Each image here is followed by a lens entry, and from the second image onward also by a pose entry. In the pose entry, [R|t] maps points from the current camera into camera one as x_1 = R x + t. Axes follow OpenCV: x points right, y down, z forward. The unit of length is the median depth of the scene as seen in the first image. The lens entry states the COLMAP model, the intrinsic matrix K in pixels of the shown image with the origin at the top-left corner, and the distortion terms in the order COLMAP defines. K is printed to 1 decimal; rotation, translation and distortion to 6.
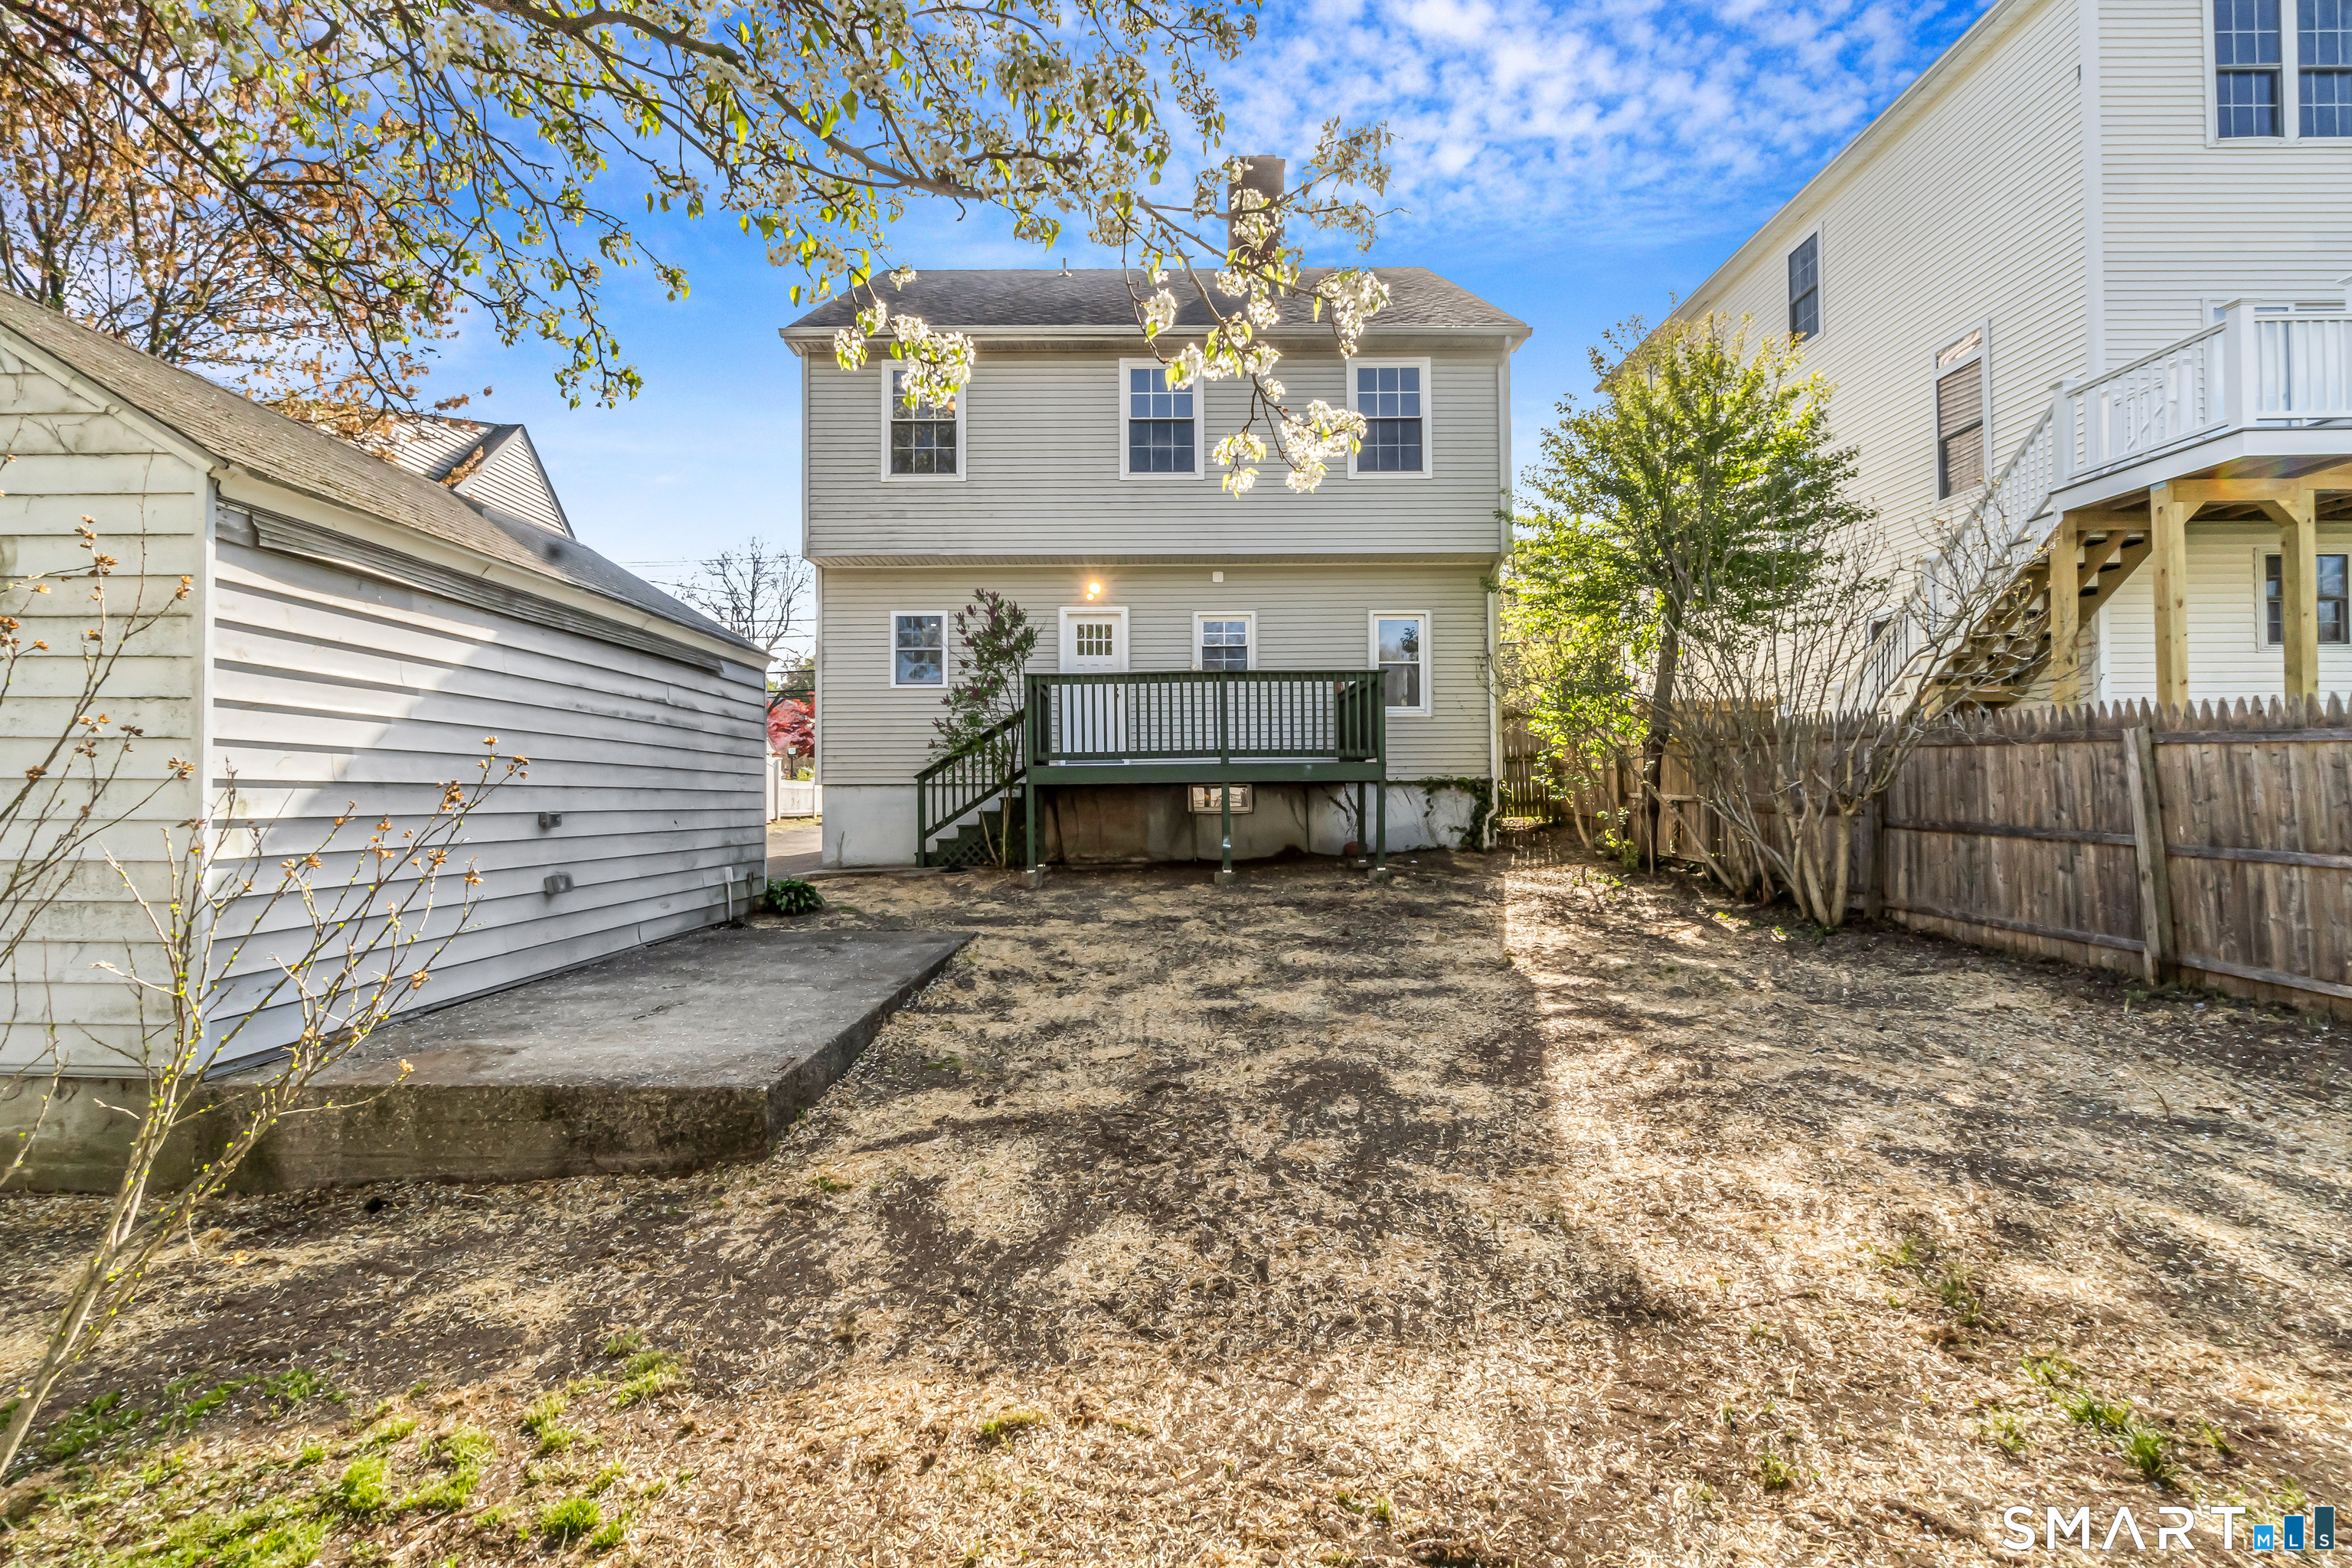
lens RADIAL K [[1022.8, 0, 1171.8], [0, 1022.8, 792.4], [0, 0, 1]] dist [-0.005340, -0.000003]
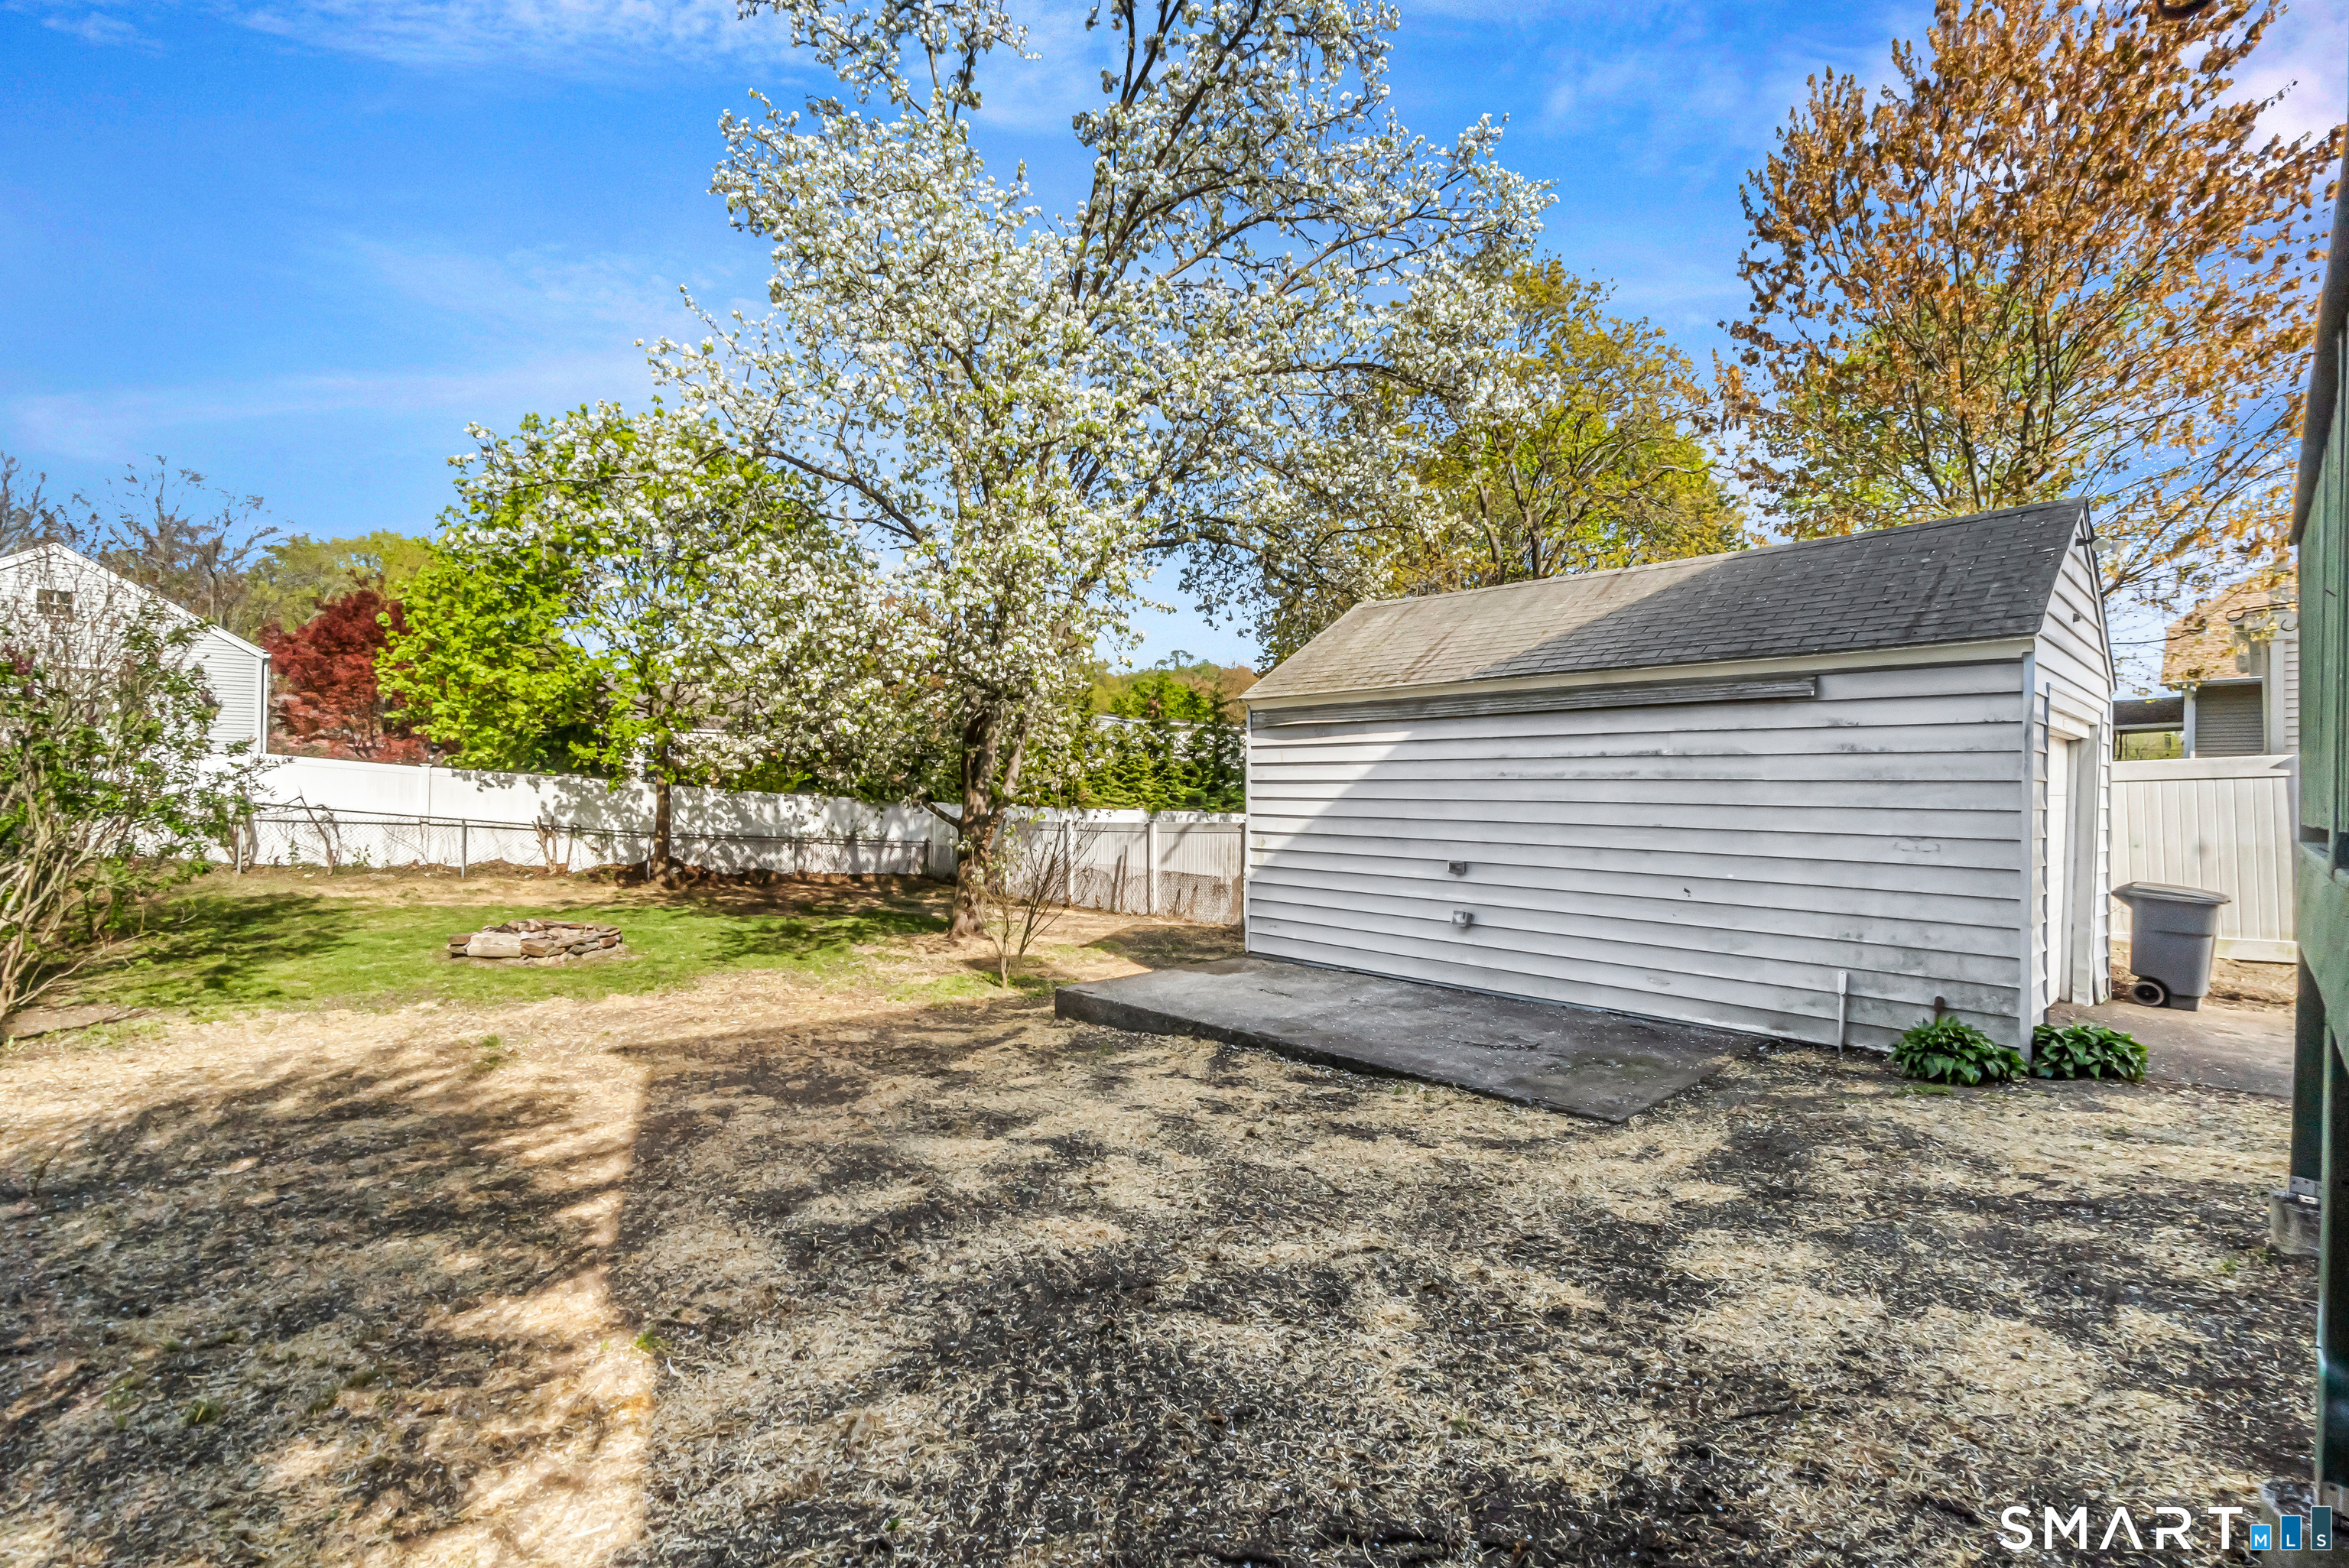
lens RADIAL K [[1021.4, 0, 1170.3], [0, 1021.4, 792.4], [0, 0, 1]] dist [-0.005340, -0.000003]
pose [[-0.731545, 0.000345, -0.681793, 0.537878], [-0.001122, 0.999998, 0.001711, -0.069540], [0.681793, 0.002017, -0.731543, 1.701129]]
